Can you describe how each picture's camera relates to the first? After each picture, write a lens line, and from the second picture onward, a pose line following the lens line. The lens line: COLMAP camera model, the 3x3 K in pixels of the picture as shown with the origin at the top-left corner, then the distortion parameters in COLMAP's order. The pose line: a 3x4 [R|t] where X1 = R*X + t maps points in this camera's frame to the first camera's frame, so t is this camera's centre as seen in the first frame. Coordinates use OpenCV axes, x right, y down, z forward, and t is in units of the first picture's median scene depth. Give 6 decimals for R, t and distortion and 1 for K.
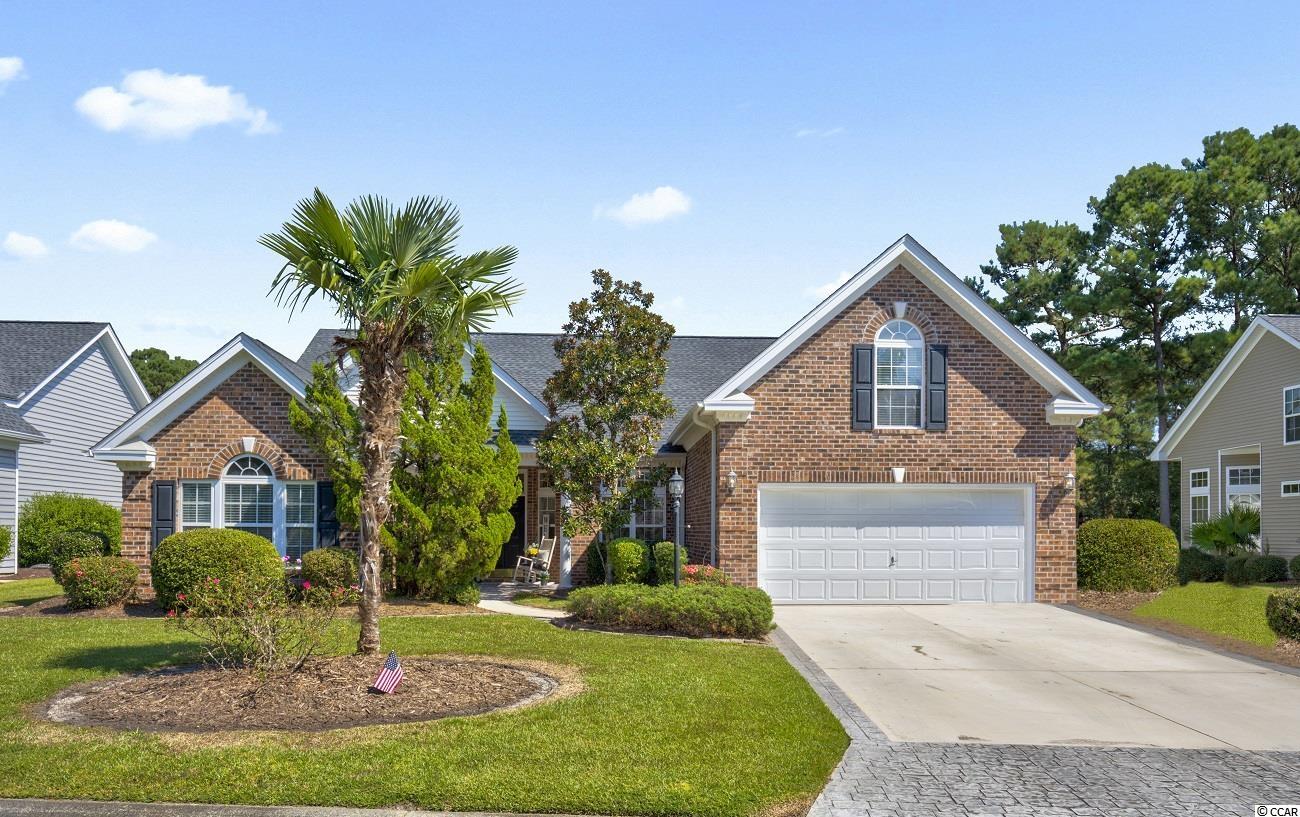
lens RADIAL K [[908.4, 0, 701.9], [0, 908.4, 352.2], [0, 0, 1]] dist [0.002844, -0.000575]
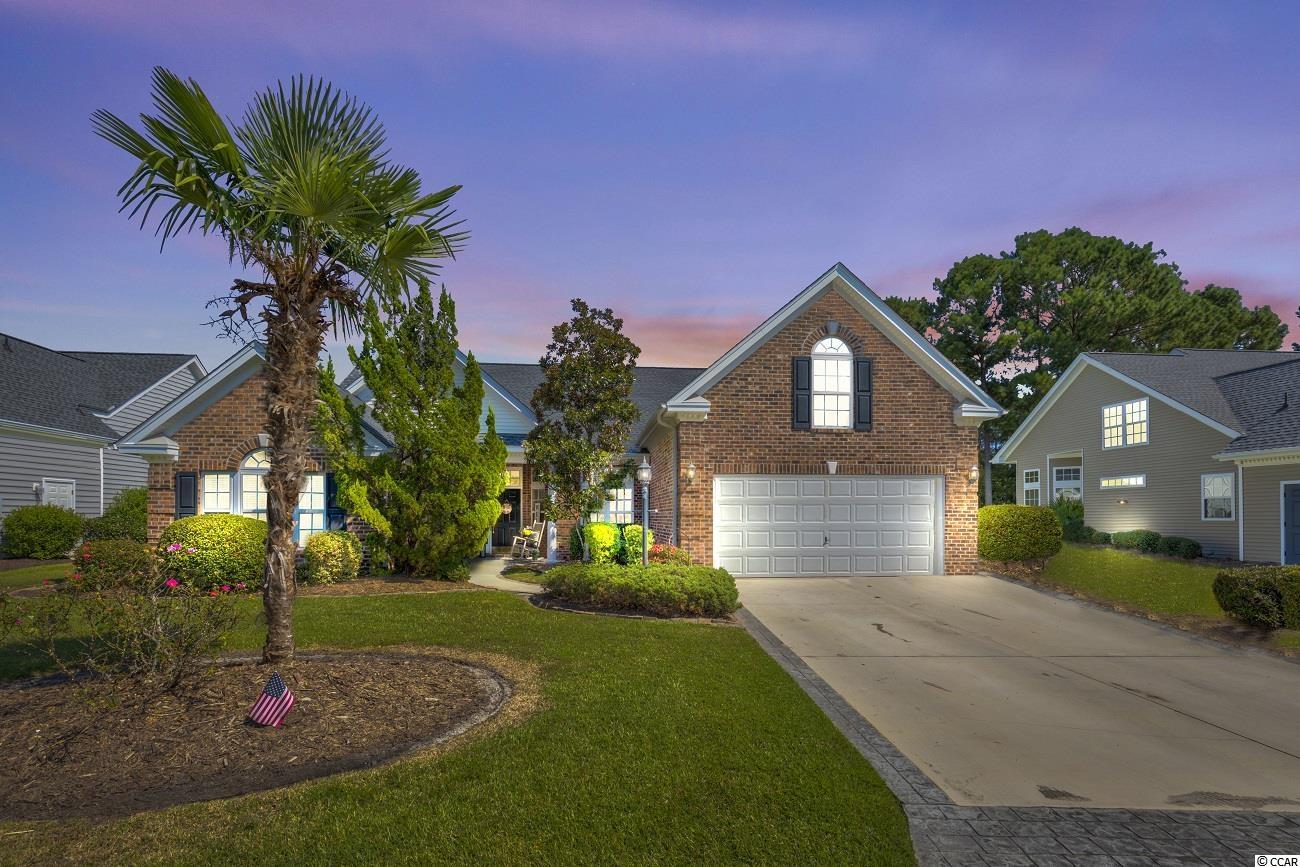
lens RADIAL K [[591.1, 0, 653.5], [0, 591.1, 417.6], [0, 0, 1]] dist [0.002888, 0.000264]
pose [[0.999989, -0.003474, -0.003209, -0.011699], [0.003561, 0.999616, 0.027470, 0.048982], [0.003112, -0.027481, 0.999617, 0.238367]]
